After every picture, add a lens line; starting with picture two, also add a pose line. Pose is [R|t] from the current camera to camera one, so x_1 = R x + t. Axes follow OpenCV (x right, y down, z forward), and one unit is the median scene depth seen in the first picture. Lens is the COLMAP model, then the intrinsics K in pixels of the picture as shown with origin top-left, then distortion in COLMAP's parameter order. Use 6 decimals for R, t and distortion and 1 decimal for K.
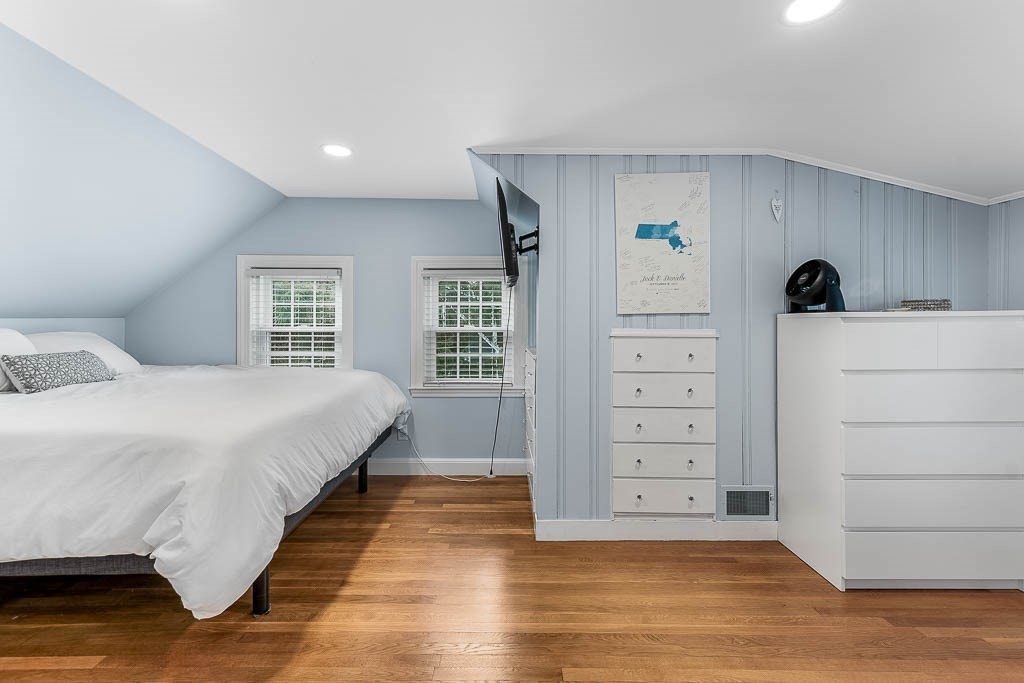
lens RADIAL K [[444.9, 0, 526.1], [0, 444.9, 335.6], [0, 0, 1]] dist [0.001602, 0.001532]
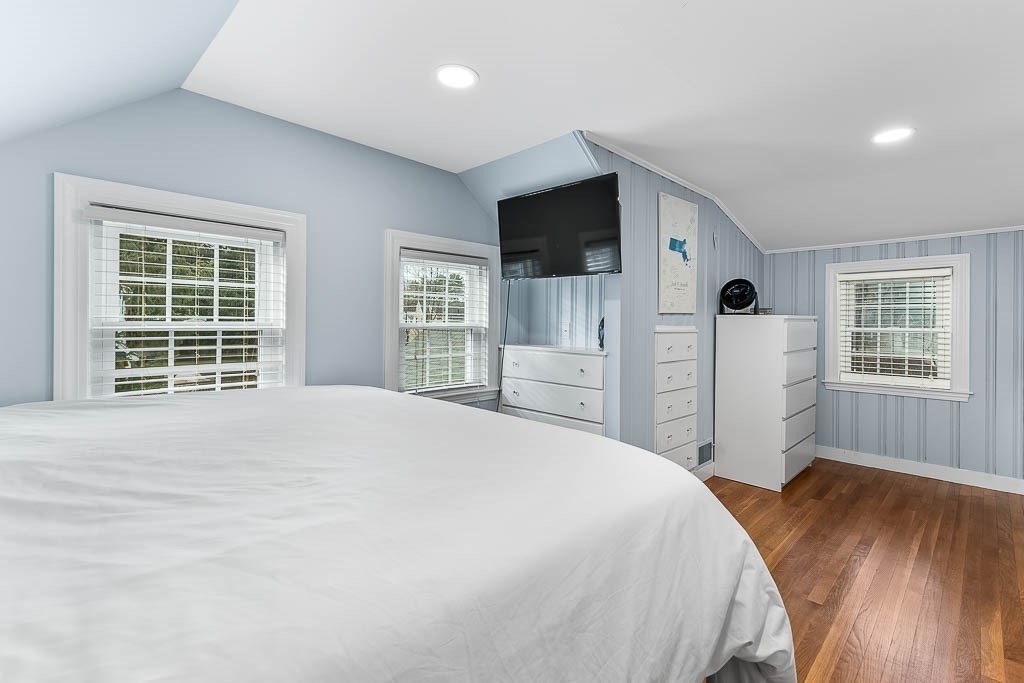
lens RADIAL K [[444.9, 0, 535.7], [0, 444.9, 330.9], [0, 0, 1]] dist [0.001602, 0.001532]
pose [[0.714927, -0.009256, 0.699138, -0.620024], [0.009922, 0.999946, 0.003092, -0.005904], [-0.699129, 0.004727, 0.714980, 0.297351]]
